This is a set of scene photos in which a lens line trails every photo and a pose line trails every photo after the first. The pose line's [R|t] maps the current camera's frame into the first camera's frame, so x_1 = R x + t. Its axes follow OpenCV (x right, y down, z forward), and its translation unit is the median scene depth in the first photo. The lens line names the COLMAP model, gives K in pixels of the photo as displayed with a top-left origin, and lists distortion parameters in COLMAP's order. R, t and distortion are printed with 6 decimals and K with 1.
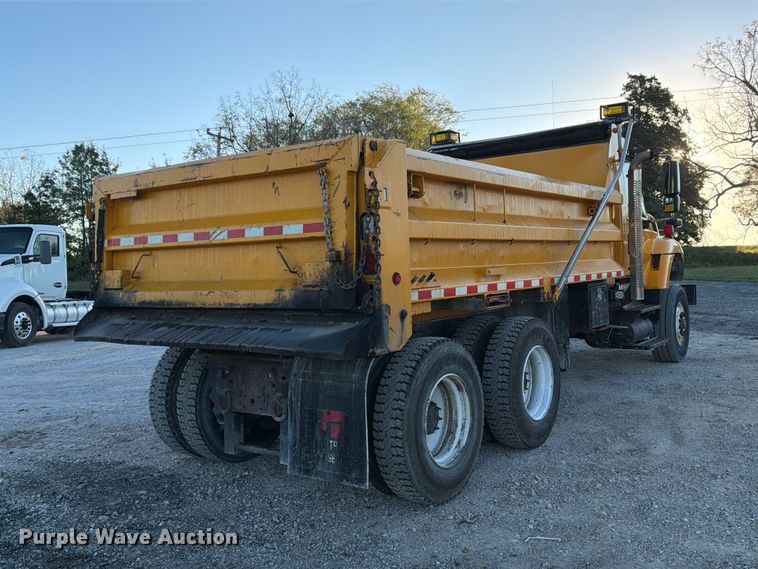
lens RADIAL K [[818.6, 0, 404.3], [0, 818.6, 297.4], [0, 0, 1]] dist [0.136587, -0.567277]
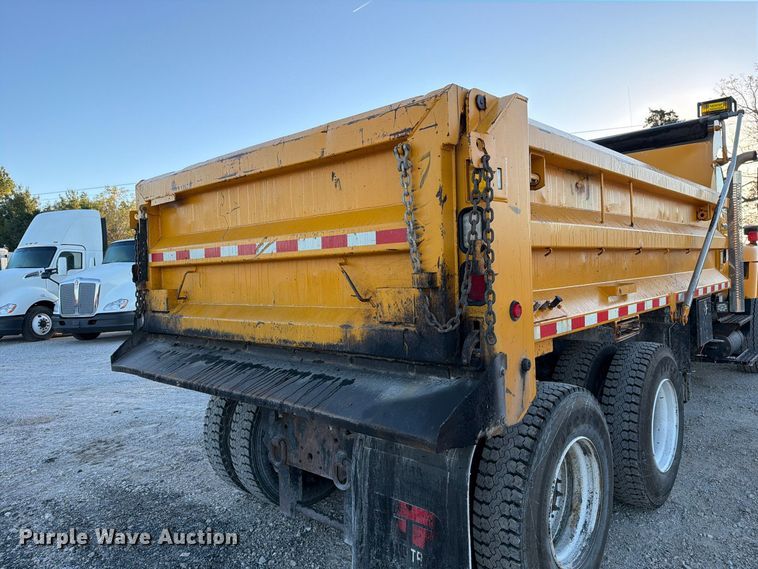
lens RADIAL K [[587.5, 0, 348.9], [0, 587.5, 295.2], [0, 0, 1]] dist [0.118093, -0.003238]
pose [[0.984891, 0.002050, -0.173162, -0.050156], [-0.001406, 0.999992, 0.003842, -0.031968], [0.173169, -0.003540, 0.984886, 0.453951]]
